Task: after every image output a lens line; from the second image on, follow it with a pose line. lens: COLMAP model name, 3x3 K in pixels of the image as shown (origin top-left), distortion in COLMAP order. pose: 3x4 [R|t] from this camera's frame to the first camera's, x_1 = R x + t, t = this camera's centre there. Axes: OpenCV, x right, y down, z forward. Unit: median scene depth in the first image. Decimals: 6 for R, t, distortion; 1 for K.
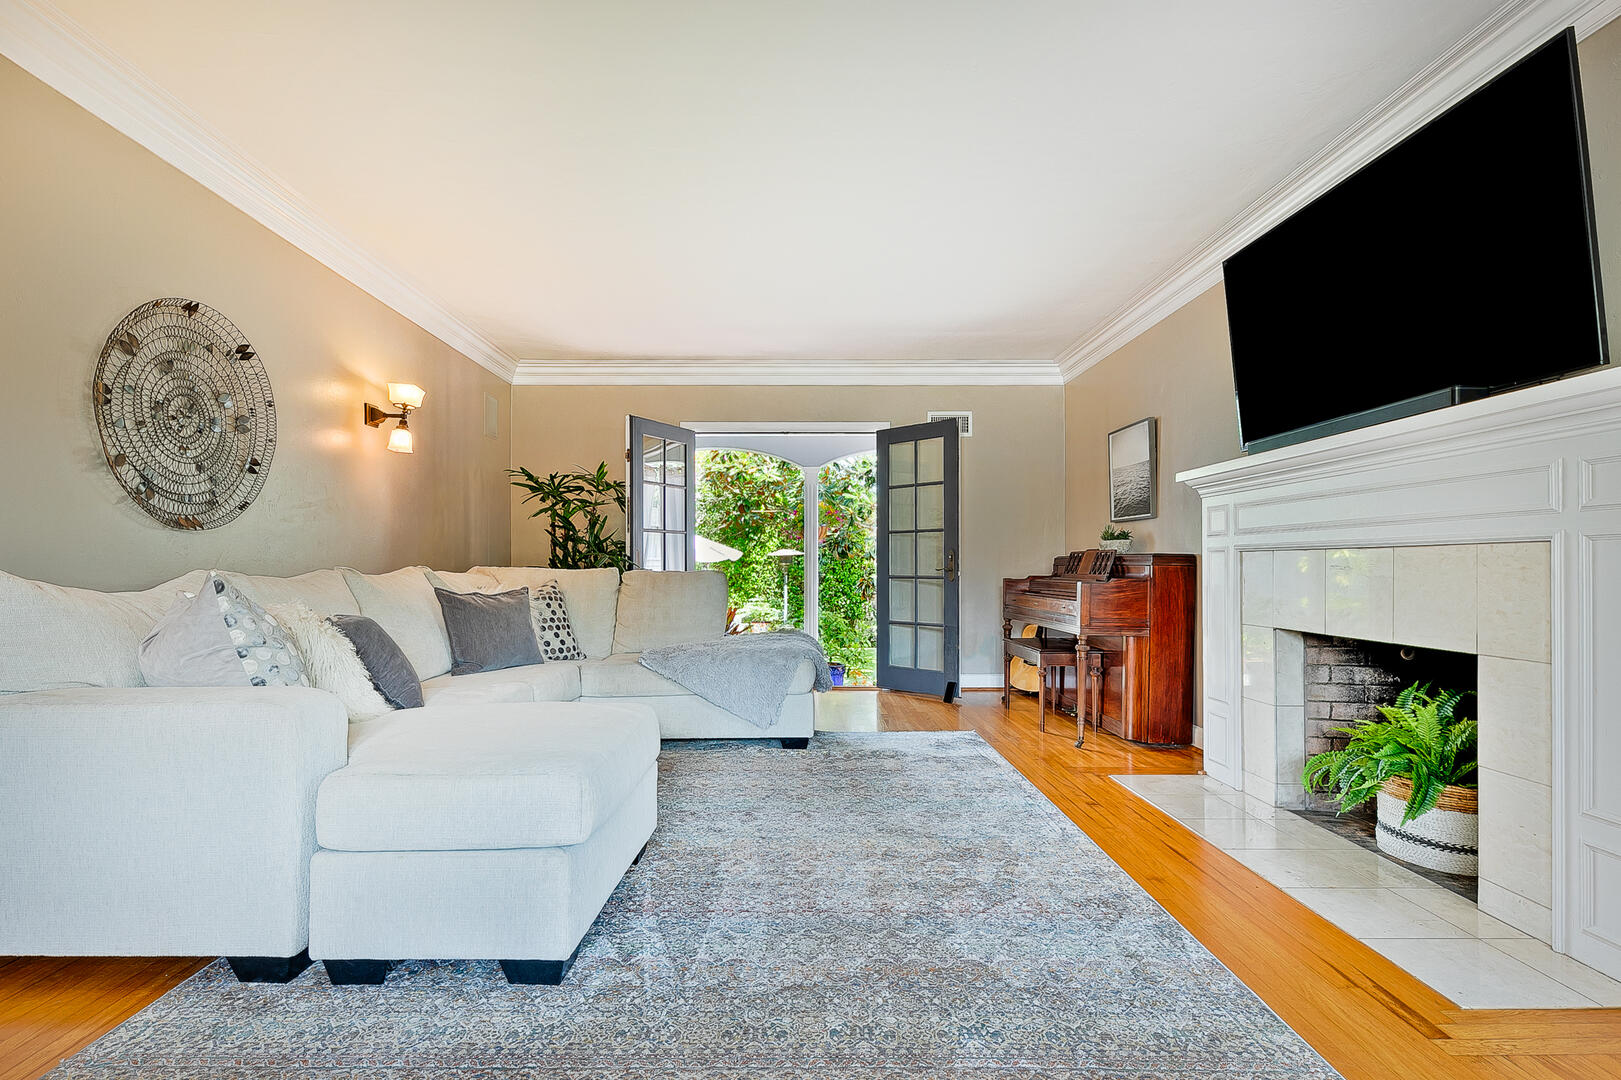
lens RADIAL K [[777.5, 0, 806.3], [0, 777.5, 556.8], [0, 0, 1]] dist [0.005414, 0.000931]
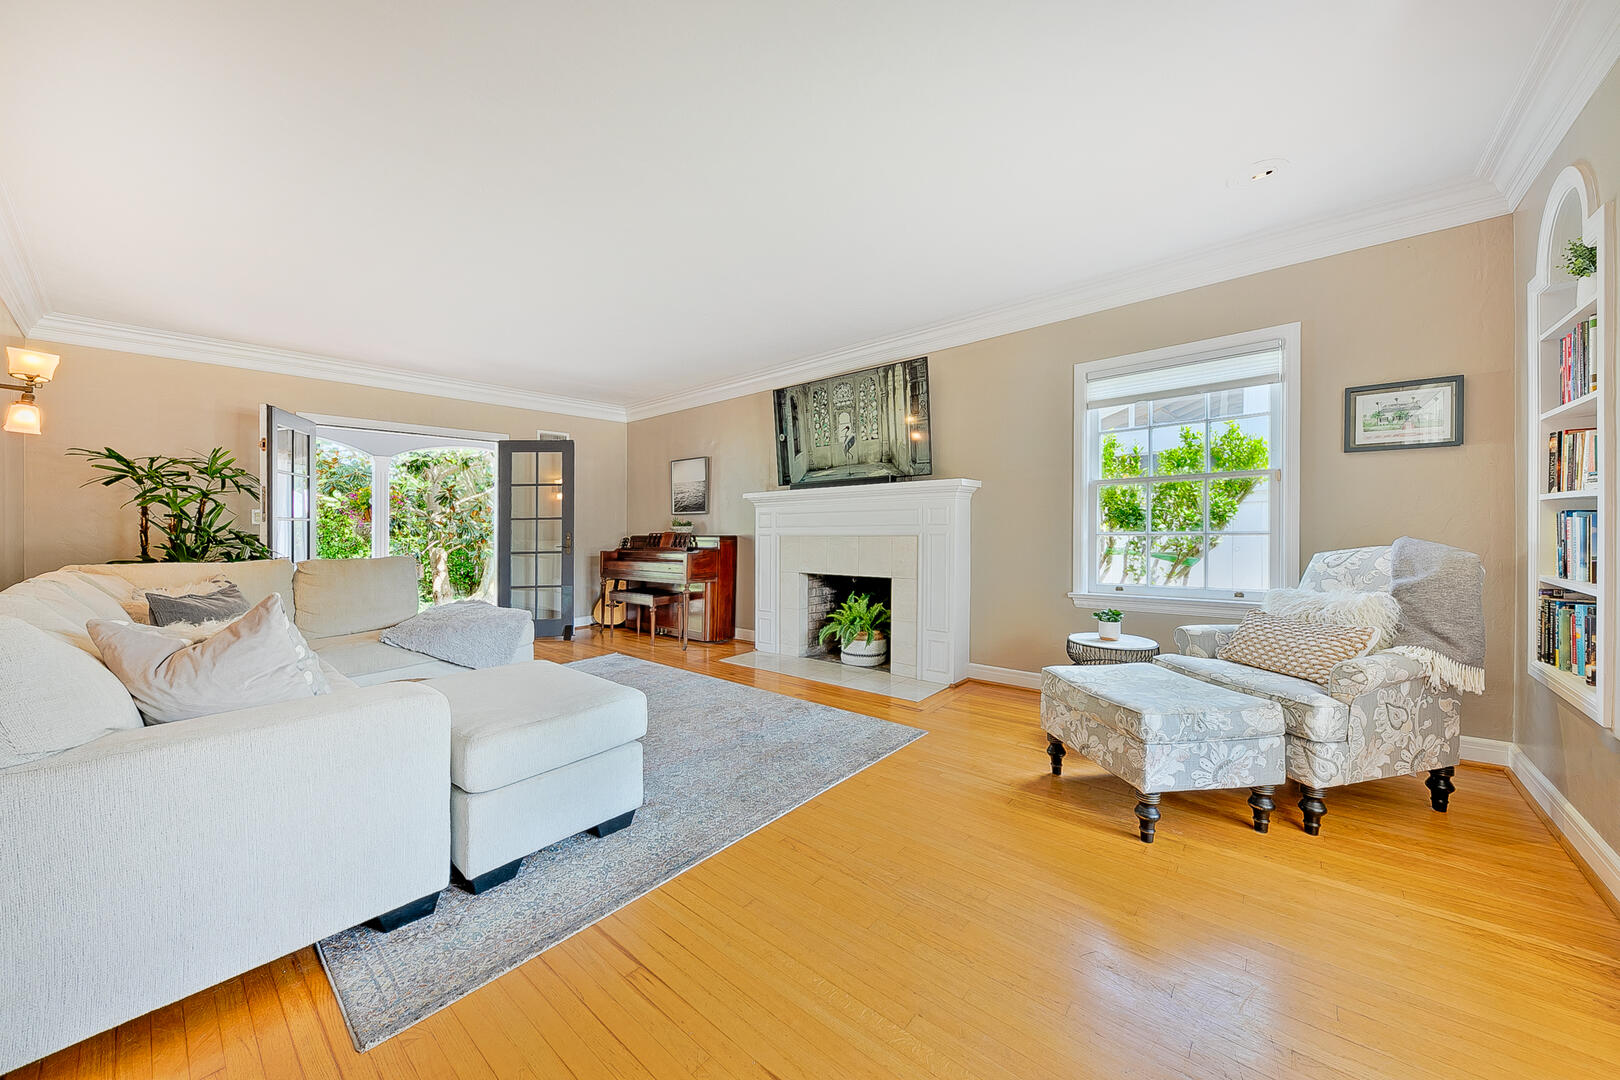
lens RADIAL K [[569.1, 0, 823.0], [0, 569.1, 534.2], [0, 0, 1]] dist [-0.000403, -0.000040]
pose [[0.641605, -0.019430, 0.766789, -0.408148], [0.004464, 0.999757, 0.021597, -0.034460], [-0.767022, -0.010434, 0.641536, -0.025878]]
